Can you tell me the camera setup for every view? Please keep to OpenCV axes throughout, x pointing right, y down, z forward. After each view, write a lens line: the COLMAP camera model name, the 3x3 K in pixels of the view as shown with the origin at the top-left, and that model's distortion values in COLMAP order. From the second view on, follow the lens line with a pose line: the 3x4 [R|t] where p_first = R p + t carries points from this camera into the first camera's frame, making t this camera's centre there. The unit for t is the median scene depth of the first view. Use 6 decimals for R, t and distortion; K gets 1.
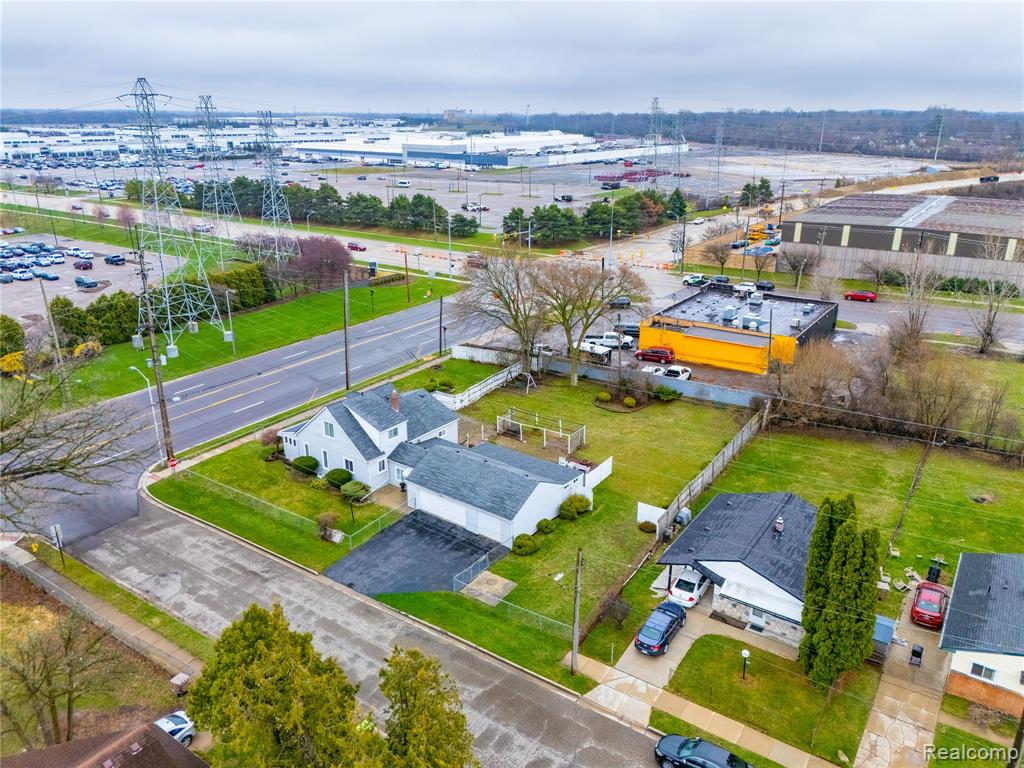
lens RADIAL K [[741.3, 0, 525.6], [0, 741.3, 383.9], [0, 0, 1]] dist [0.037744, 0.000584]
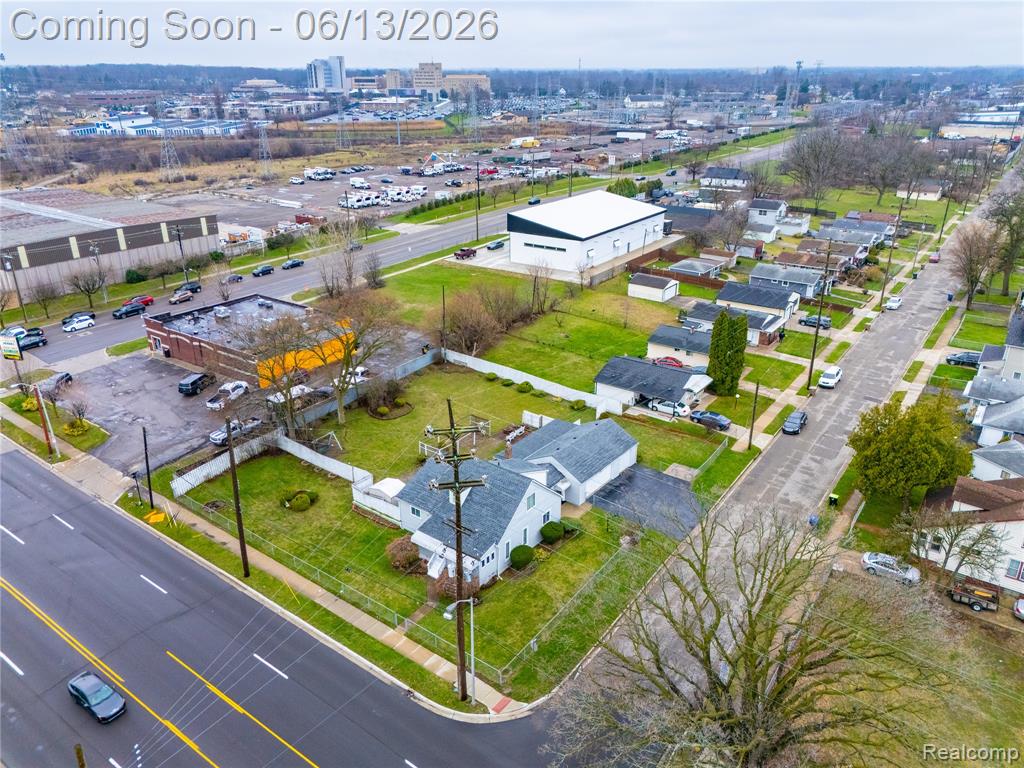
lens RADIAL K [[753.4, 0, 516.7], [0, 753.4, 377.4], [0, 0, 1]] dist [0.083965, -0.095677]
pose [[0.026856, -0.386971, 0.921701, -1.120514], [0.339113, 0.870885, 0.355755, -0.444197], [-0.940362, 0.303006, 0.154615, 0.811052]]
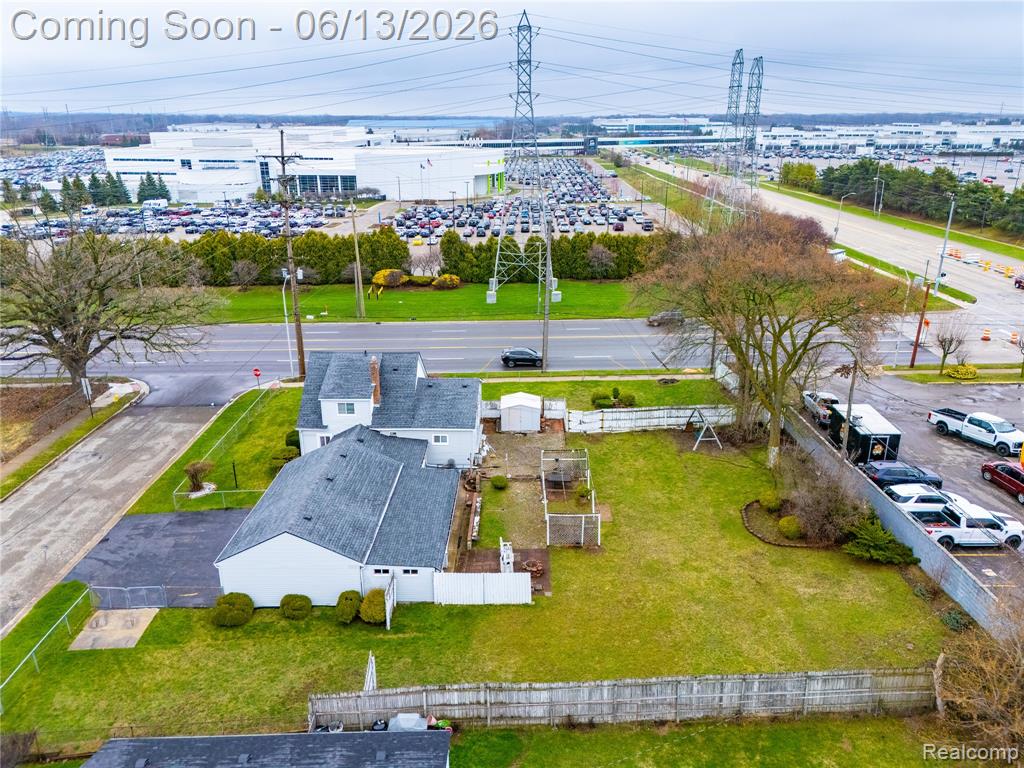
lens RADIAL K [[753.4, 0, 516.7], [0, 753.4, 377.4], [0, 0, 1]] dist [0.083965, -0.095677]
pose [[0.573039, 0.262694, -0.776285, 0.516486], [-0.276912, 0.953588, 0.118282, -0.104070], [0.771327, 0.147182, 0.619186, 0.647483]]
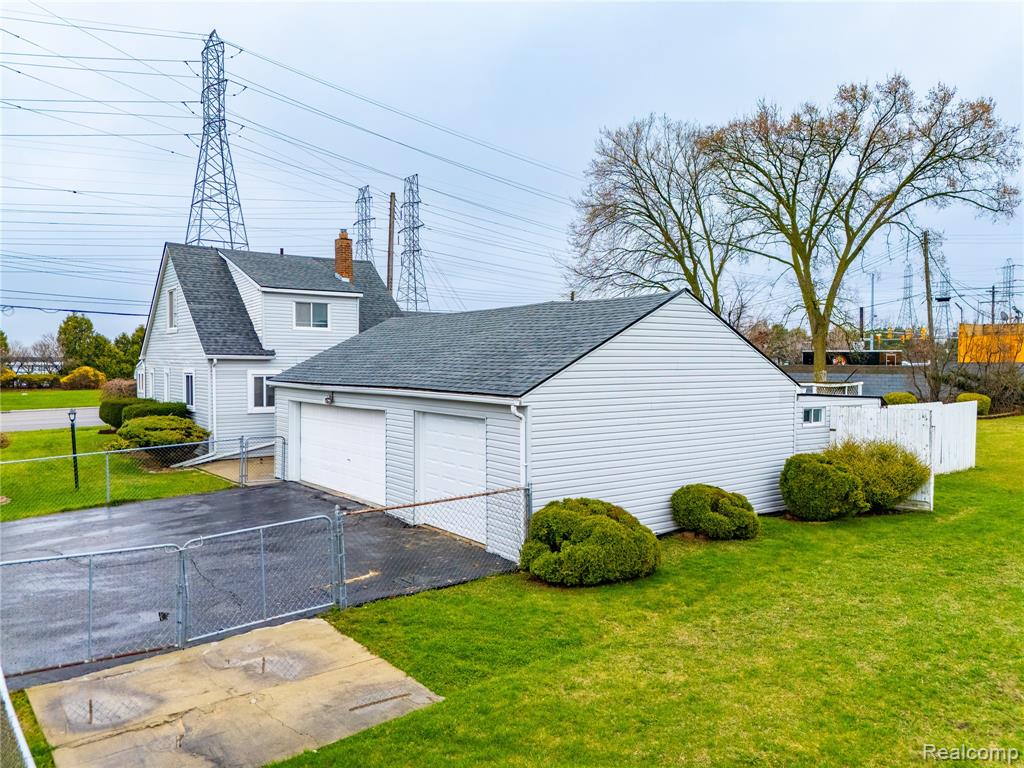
lens RADIAL K [[753.3, 0, 512.0], [0, 753.3, 384.0], [0, 0, 1]] dist [0.082145, -0.074508]
pose [[0.953632, 0.002679, -0.300963, 0.034139], [-0.097684, 0.948582, -0.301080, 0.205307], [0.284681, 0.316519, 0.904860, 0.690554]]
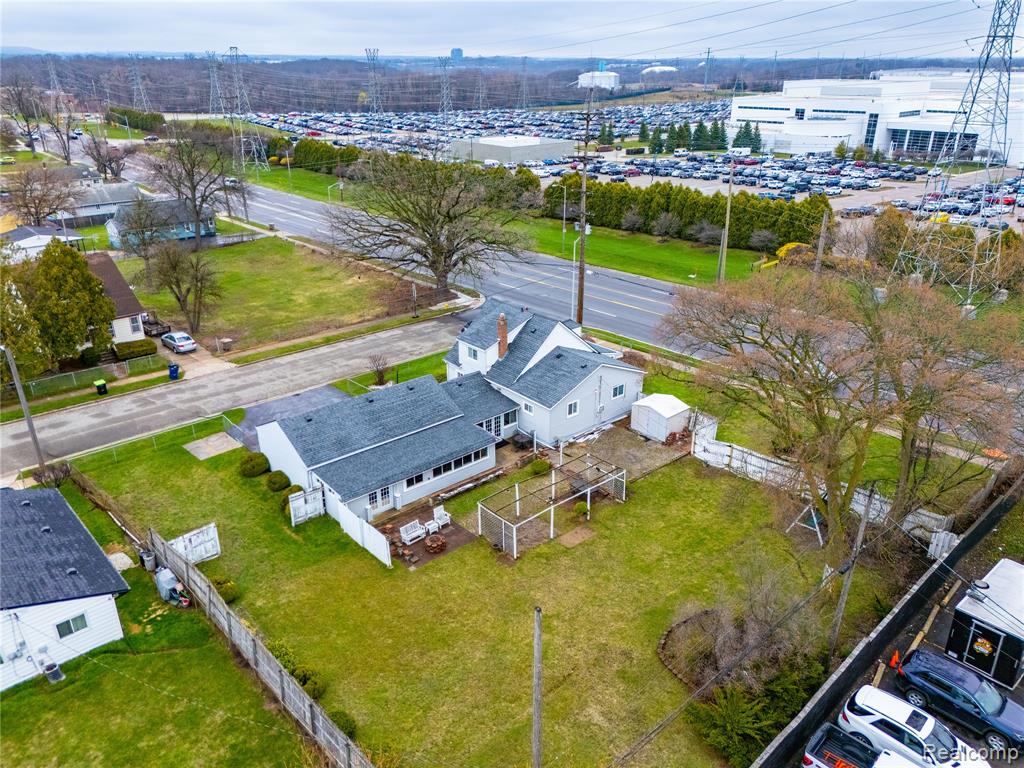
lens RADIAL K [[753.3, 0, 512.0], [0, 753.3, 384.0], [0, 0, 1]] dist [0.082145, -0.074508]
pose [[-0.236043, 0.375940, -0.896076, 0.576647], [-0.330597, 0.836060, 0.437846, -0.287243], [0.913778, 0.399591, -0.073061, 1.113133]]
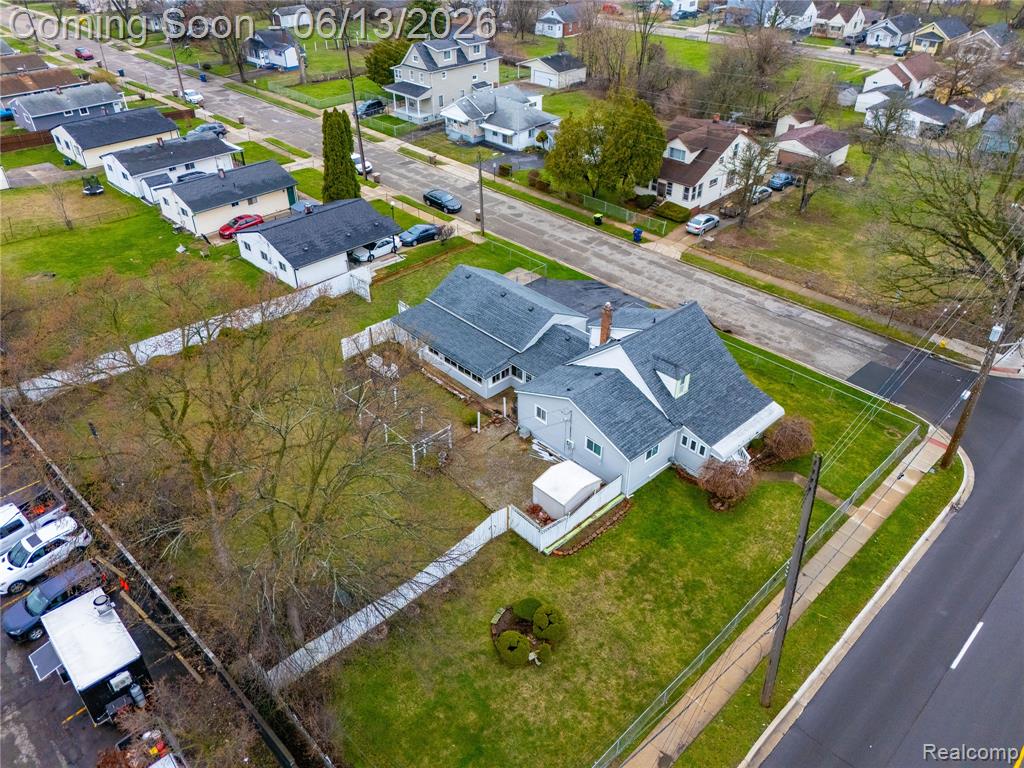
lens RADIAL K [[753.3, 0, 512.0], [0, 753.3, 384.0], [0, 0, 1]] dist [0.082145, -0.074508]
pose [[-0.981576, -0.113414, 0.153772, -0.209968], [0.060224, 0.580124, 0.812299, -0.558853], [-0.181333, 0.806594, -0.562606, 1.517864]]
